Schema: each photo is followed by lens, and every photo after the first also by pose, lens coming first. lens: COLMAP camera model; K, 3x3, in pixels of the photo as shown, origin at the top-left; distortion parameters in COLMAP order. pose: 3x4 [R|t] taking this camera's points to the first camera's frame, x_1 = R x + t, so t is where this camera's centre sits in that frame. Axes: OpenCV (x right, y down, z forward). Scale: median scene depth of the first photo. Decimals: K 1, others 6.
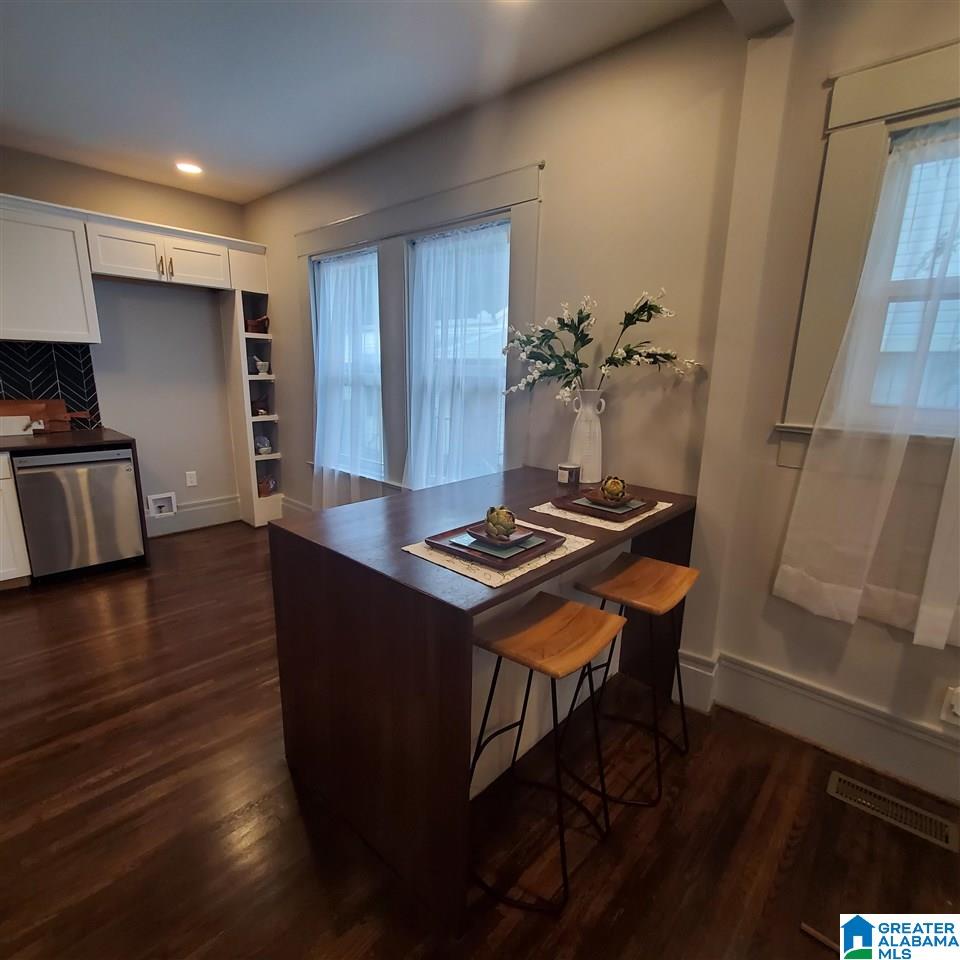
lens RADIAL K [[510.2, 0, 472.6], [0, 510.2, 493.0], [0, 0, 1]] dist [0.004021, -0.000972]
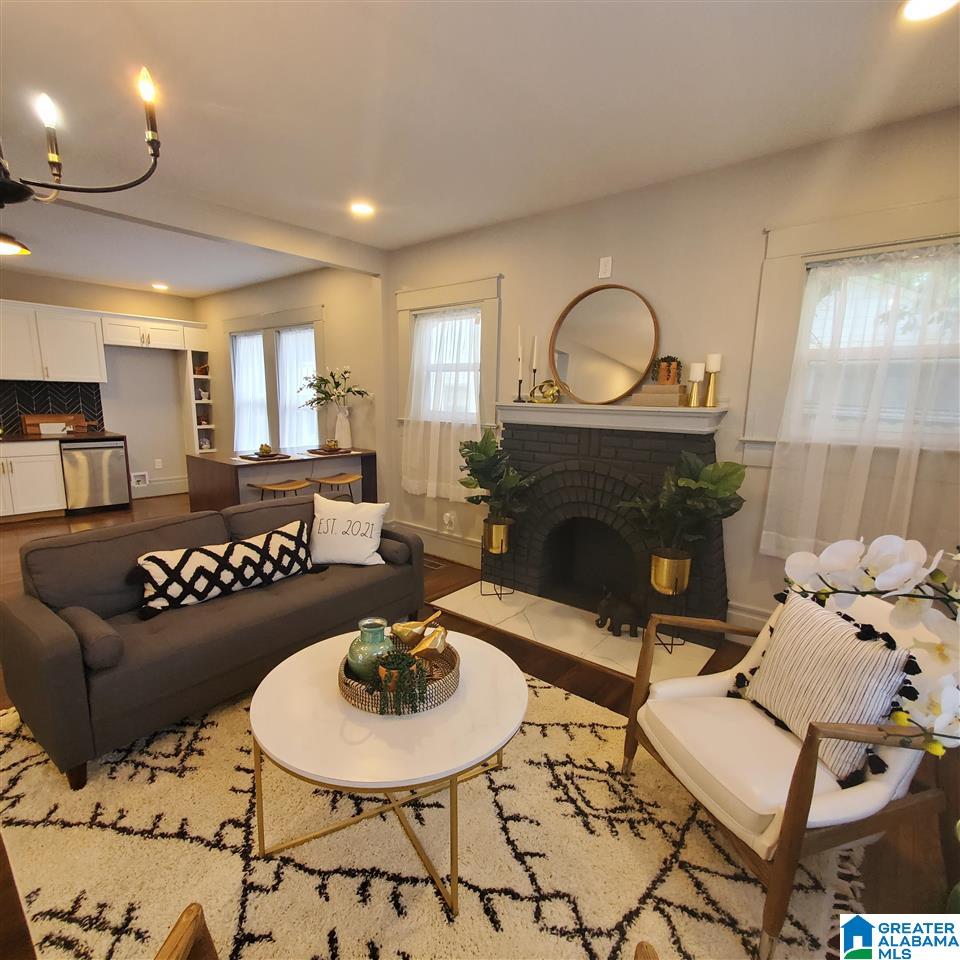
lens RADIAL K [[510.2, 0, 472.8], [0, 510.2, 491.4], [0, 0, 1]] dist [0.004021, -0.000972]
pose [[0.998985, -0.007890, 0.044338, 0.452702], [0.010284, 0.998486, -0.054040, 0.191016], [-0.043845, 0.054442, 0.997554, -0.793604]]
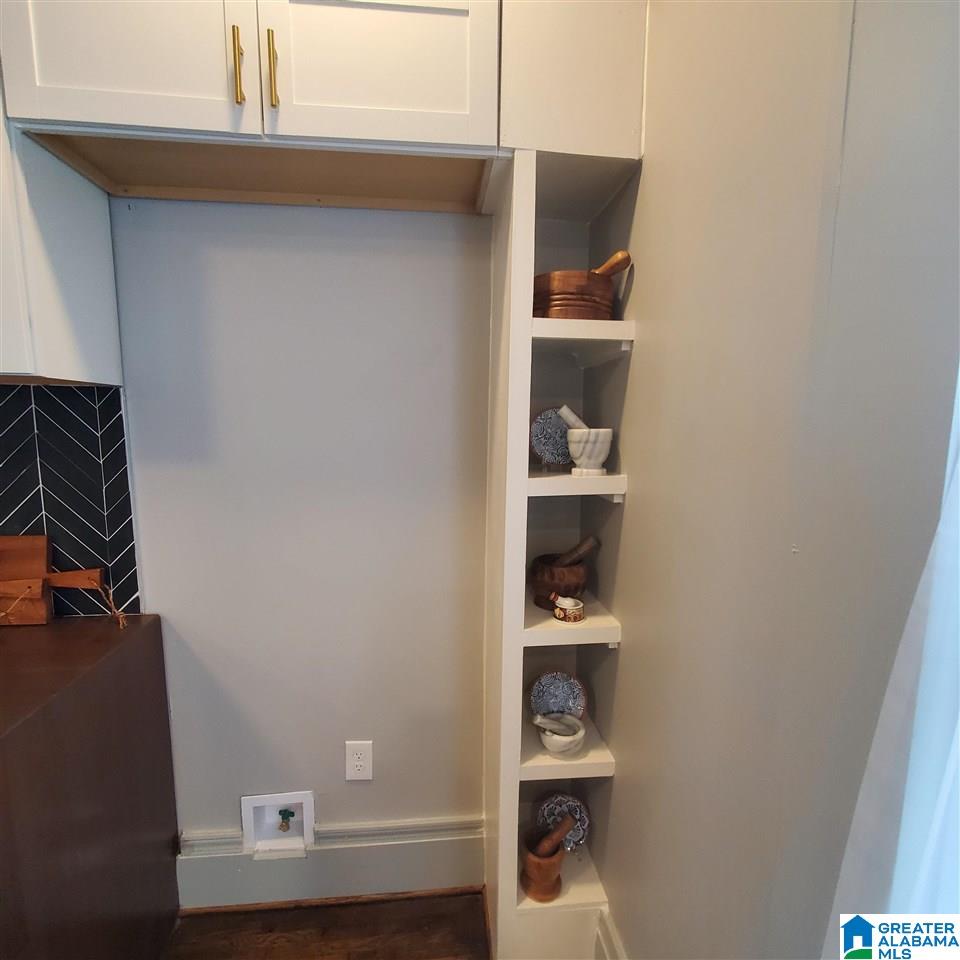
lens RADIAL K [[510.2, 0, 473.7], [0, 510.2, 489.5], [0, 0, 1]] dist [0.004021, -0.000972]
pose [[0.744525, 0.082623, -0.662462, -0.340379], [-0.150845, 0.987469, -0.046372, -0.249718], [0.650330, 0.134454, 0.747658, 0.938790]]
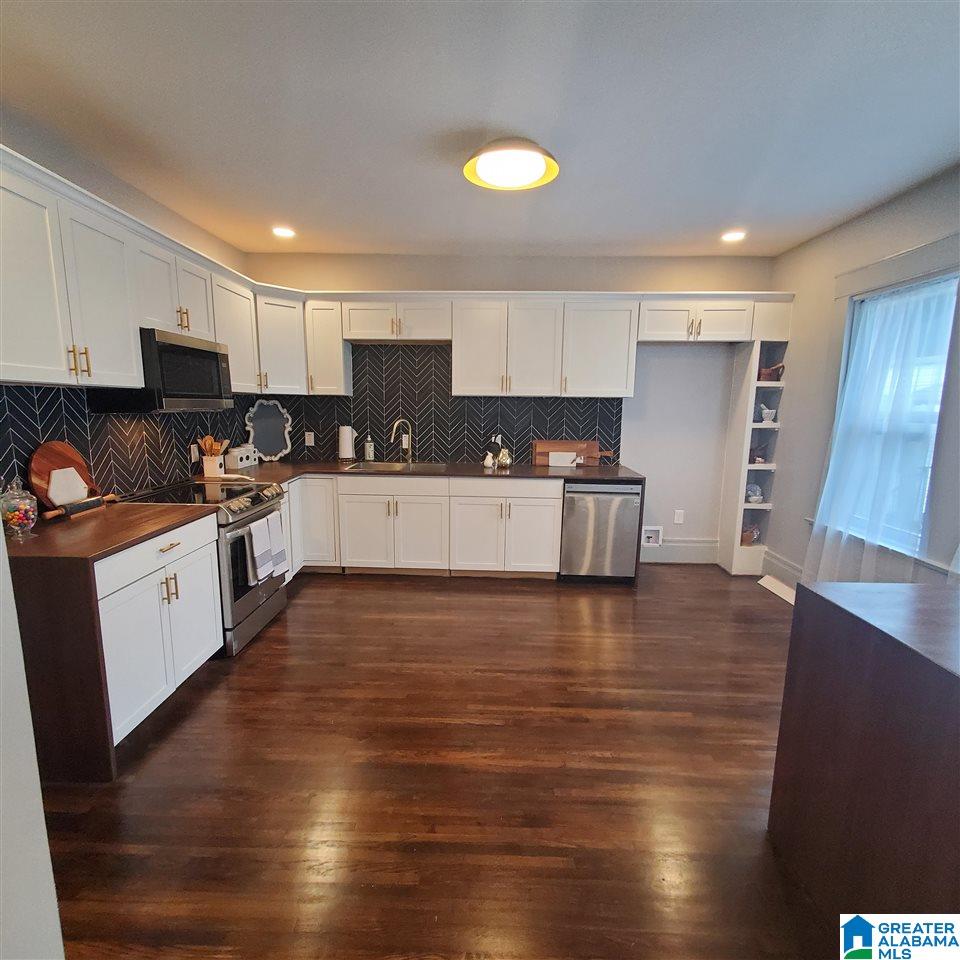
lens RADIAL K [[510.2, 0, 472.8], [0, 510.2, 490.4], [0, 0, 1]] dist [0.004021, -0.000972]
pose [[0.659056, 0.111200, -0.743827, -0.050225], [-0.174114, 0.984700, -0.007062, 0.000682], [0.731662, 0.134165, 0.668334, -0.058628]]
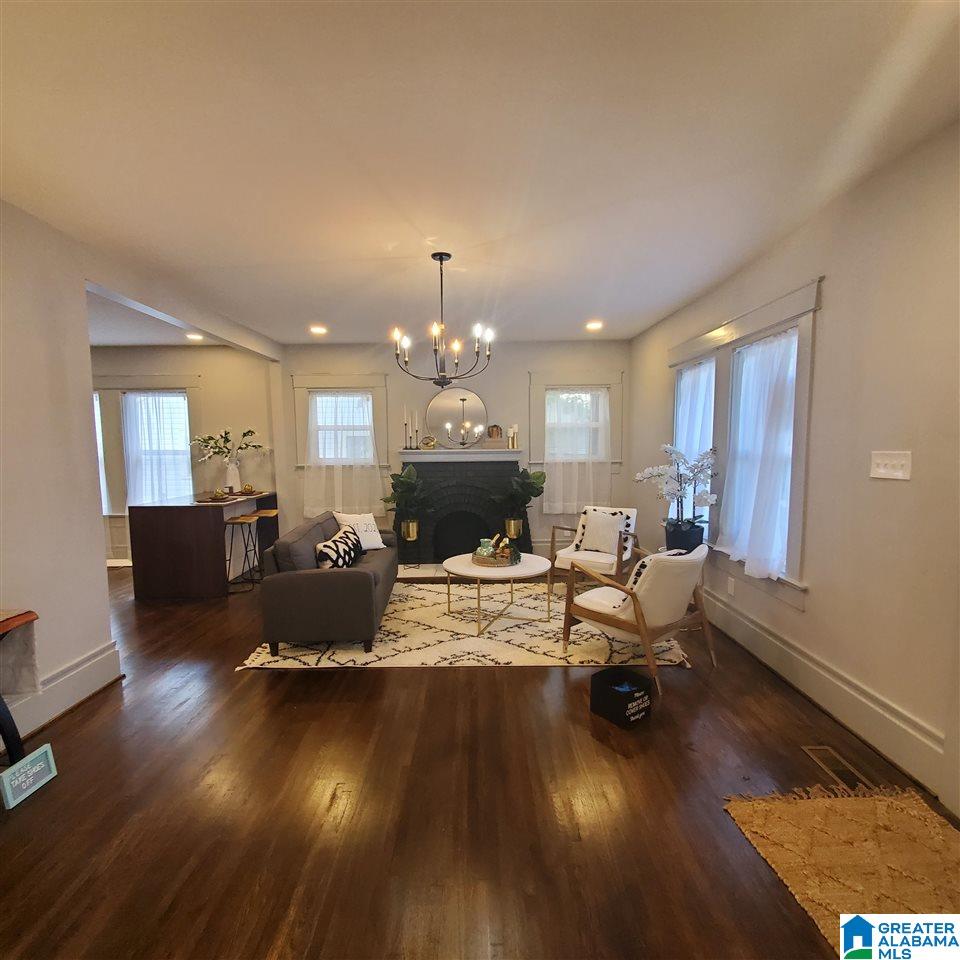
lens RADIAL K [[510.2, 0, 477.0], [0, 510.2, 488.6], [0, 0, 1]] dist [0.004021, -0.000972]
pose [[0.731421, -0.083583, 0.676785, -0.433128], [0.183303, 0.980031, -0.077067, 0.261525], [-0.656829, 0.180425, 0.732136, -1.174352]]
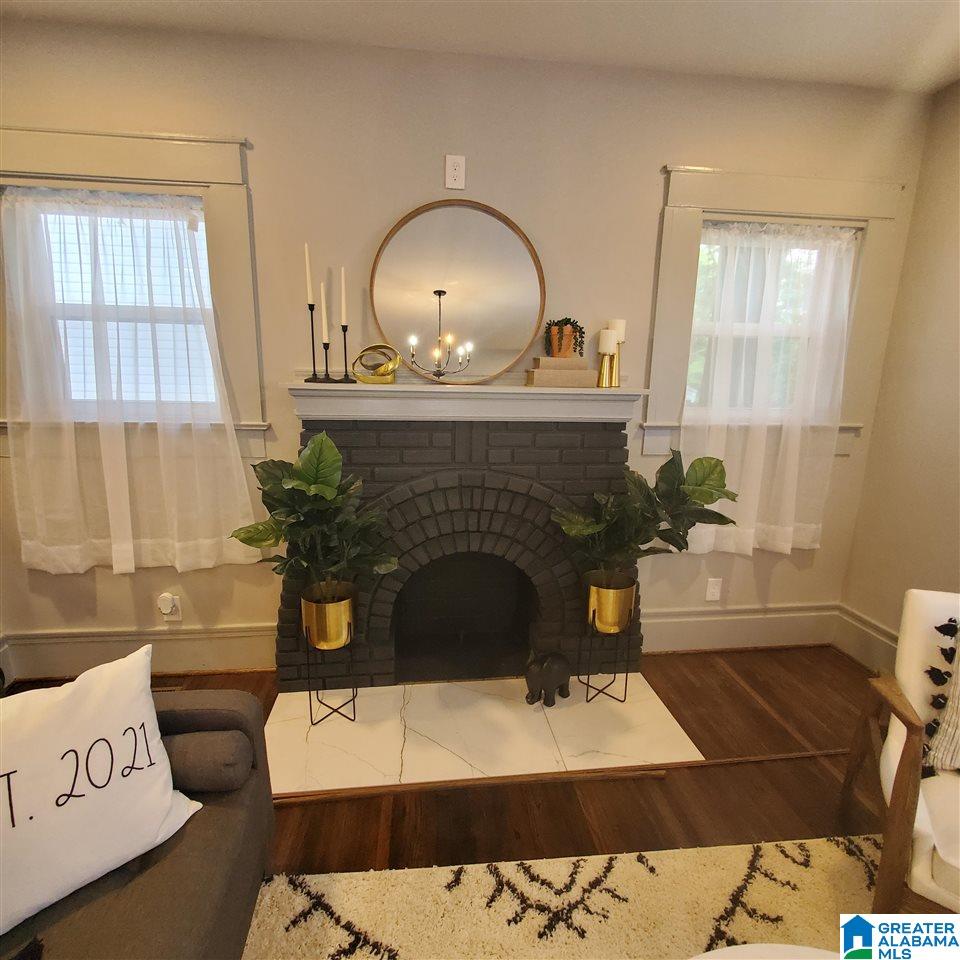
lens RADIAL K [[510.2, 0, 475.7], [0, 510.2, 492.0], [0, 0, 1]] dist [0.004021, -0.000972]
pose [[0.664639, -0.168478, 0.727921, 0.251430], [0.171947, 0.982586, 0.070421, 0.068882], [-0.727110, 0.078359, 0.682035, -0.298095]]
